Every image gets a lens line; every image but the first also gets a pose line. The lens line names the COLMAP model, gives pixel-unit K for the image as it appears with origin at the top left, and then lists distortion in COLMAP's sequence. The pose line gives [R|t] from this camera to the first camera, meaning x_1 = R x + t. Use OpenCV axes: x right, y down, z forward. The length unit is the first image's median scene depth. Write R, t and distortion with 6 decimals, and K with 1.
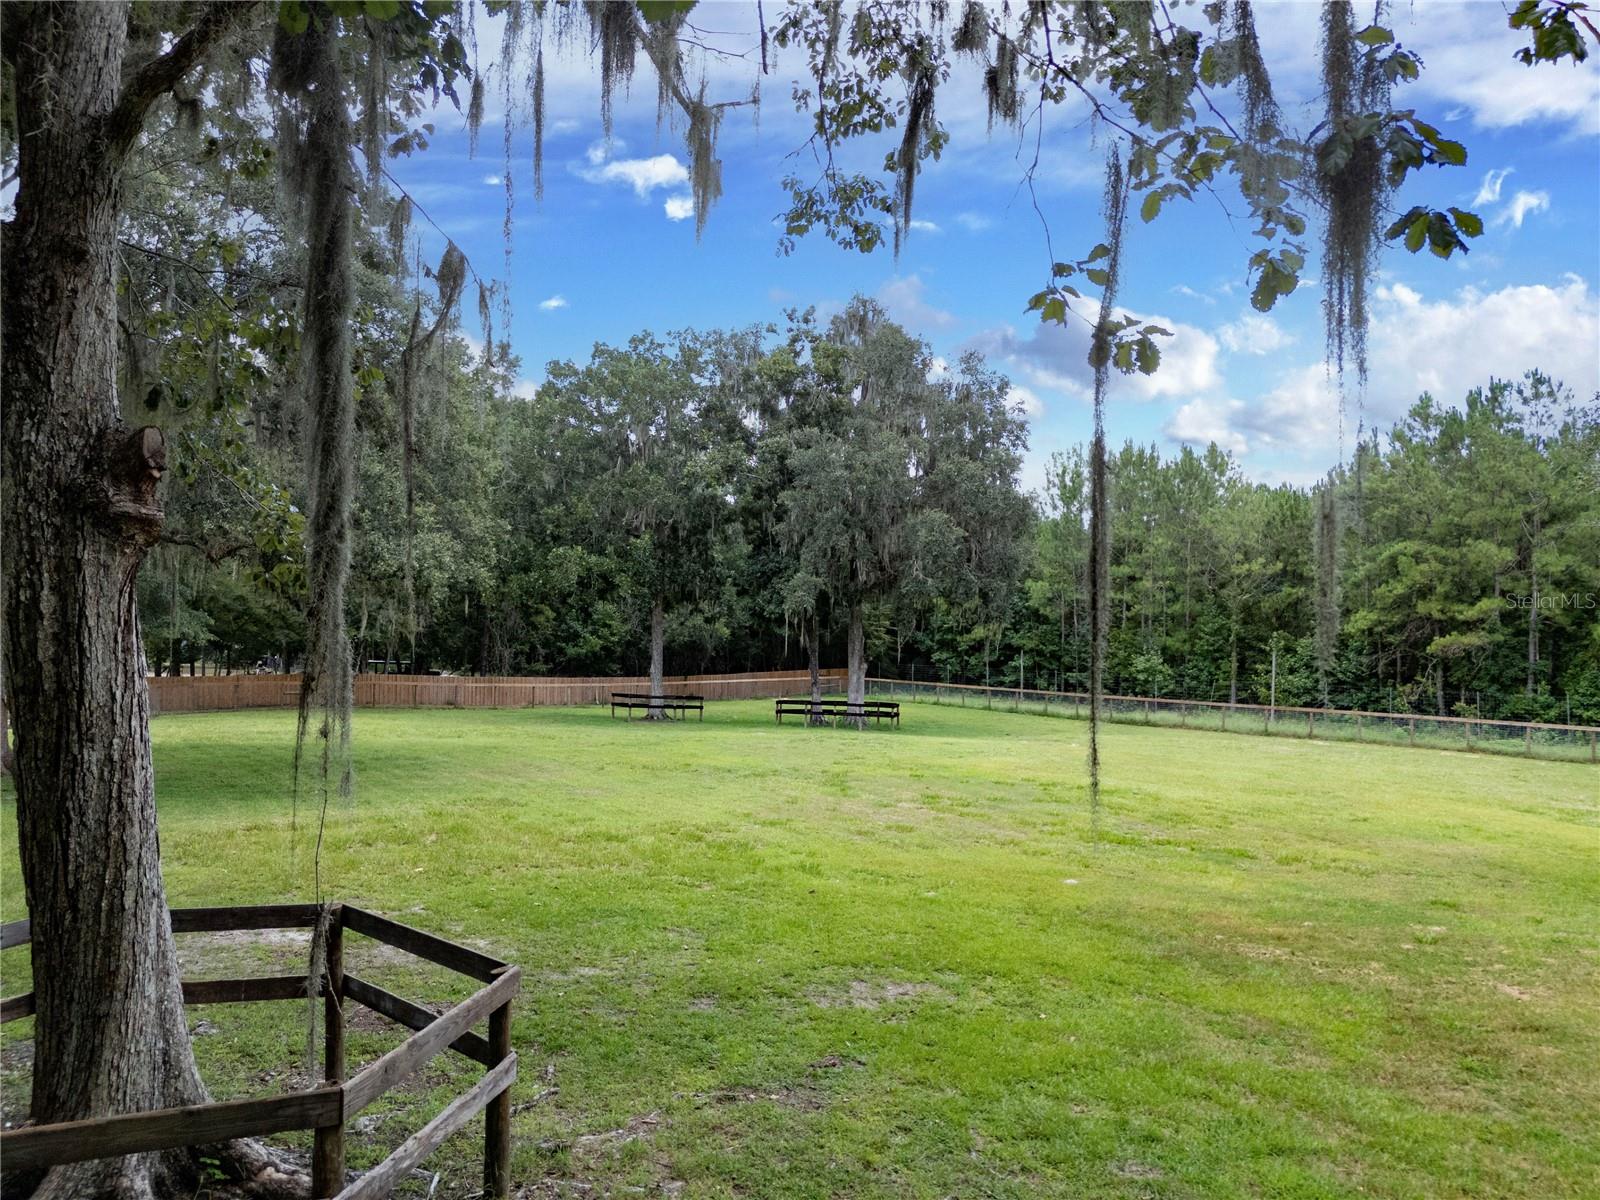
lens RADIAL K [[1239.4, 0, 800.0], [0, 1239.4, 600.0], [0, 0, 1]] dist [0.027041, -0.006642]
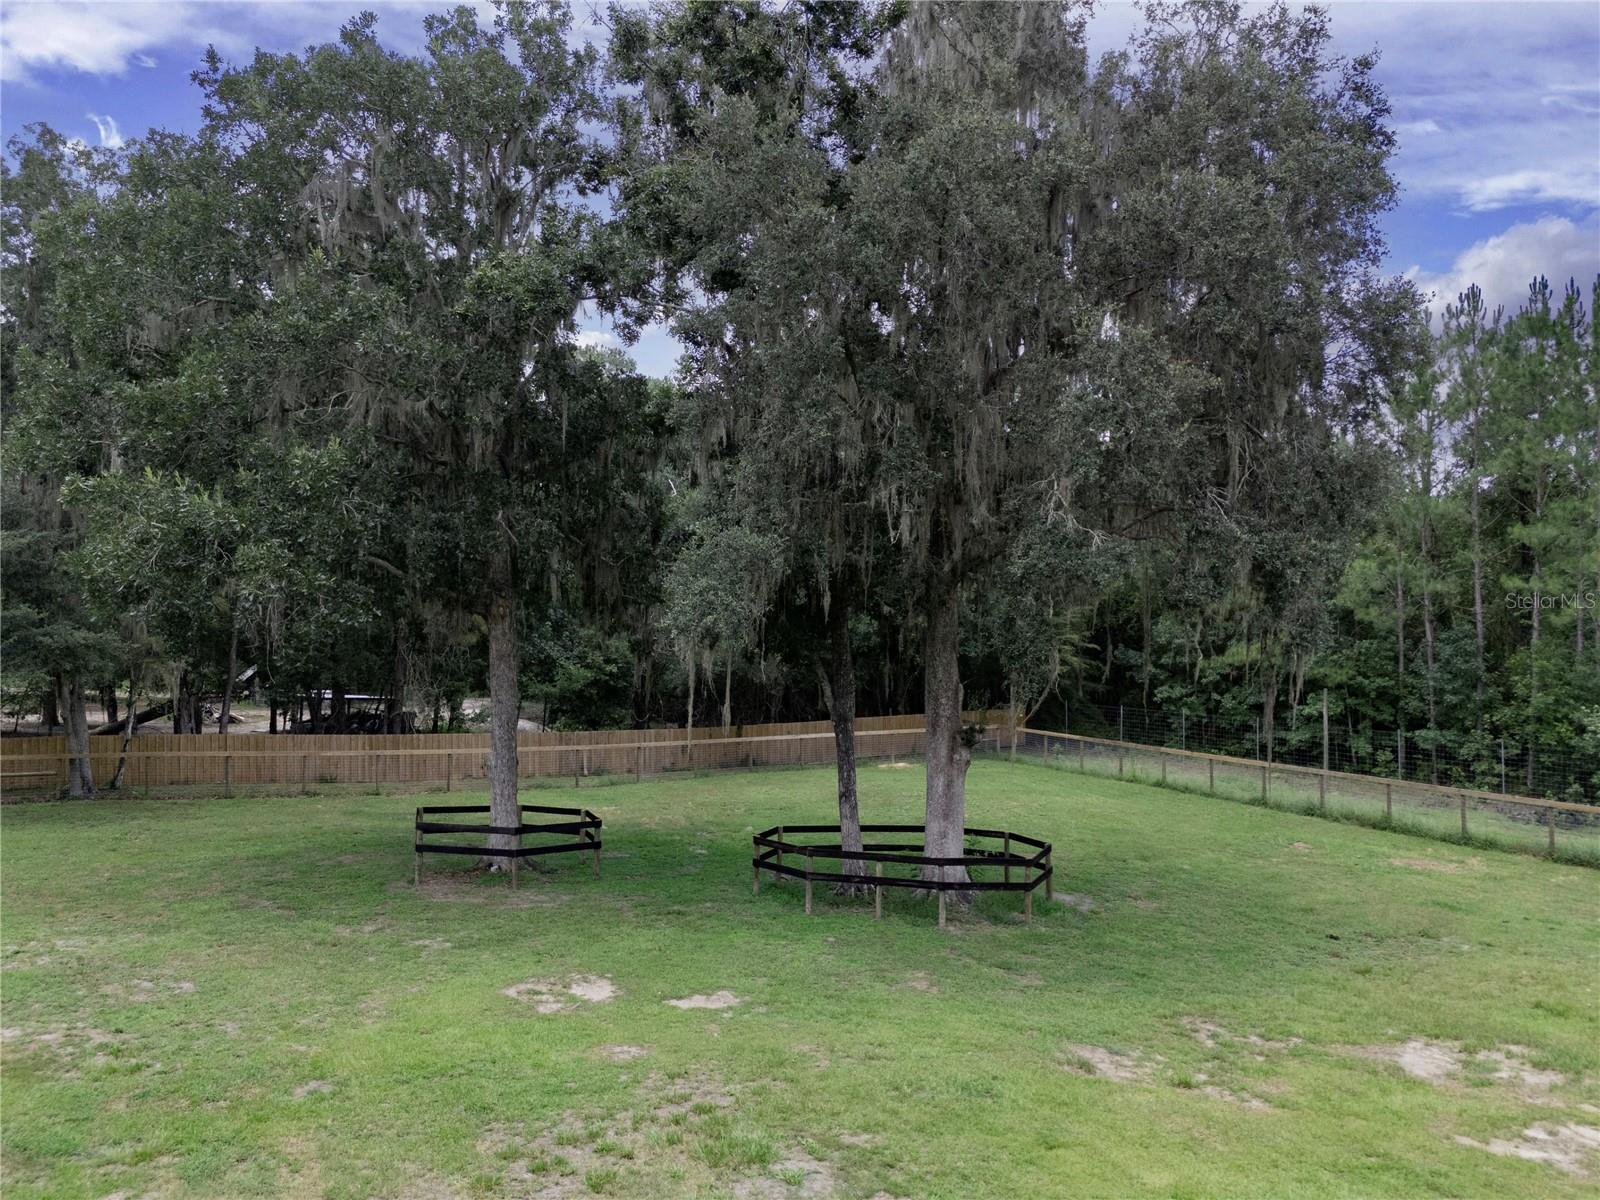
lens RADIAL K [[1239.4, 0, 800.0], [0, 1239.4, 600.0], [0, 0, 1]] dist [0.027041, -0.006642]
pose [[0.982187, -0.013880, -0.187394, 0.055837], [0.013576, 0.999904, -0.002907, 0.000636], [0.187417, 0.000312, 0.982280, 0.417314]]
